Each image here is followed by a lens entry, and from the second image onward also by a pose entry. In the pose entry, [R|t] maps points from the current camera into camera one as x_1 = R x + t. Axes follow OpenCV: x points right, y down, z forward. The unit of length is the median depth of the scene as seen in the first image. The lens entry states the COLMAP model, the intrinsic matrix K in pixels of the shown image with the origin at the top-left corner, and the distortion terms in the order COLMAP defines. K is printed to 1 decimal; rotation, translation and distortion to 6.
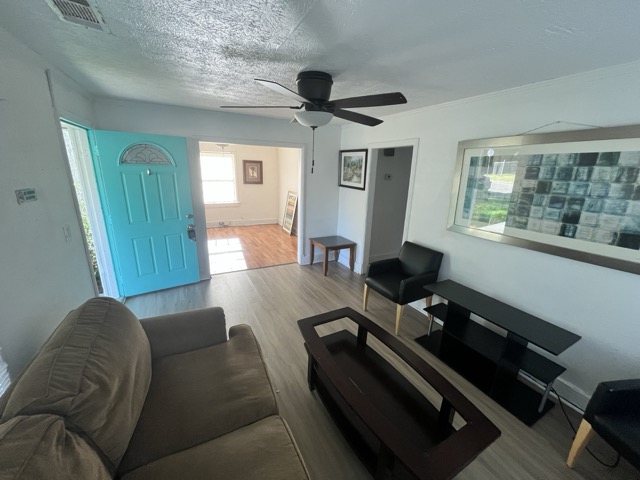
lens RADIAL K [[257.3, 0, 320.0], [0, 257.3, 240.0], [0, 0, 1]] dist [-0.002780, -0.000100]
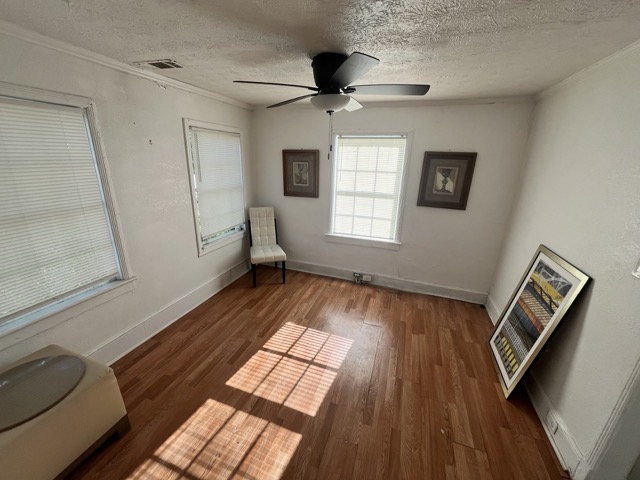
lens RADIAL K [[257.3, 0, 320.0], [0, 257.3, 240.0], [0, 0, 1]] dist [-0.002780, -0.000100]
pose [[0.692802, 0.208034, -0.690469, -0.257282], [-0.202323, 0.975102, 0.090785, -0.467031], [0.692164, 0.076801, 0.717643, 1.594573]]
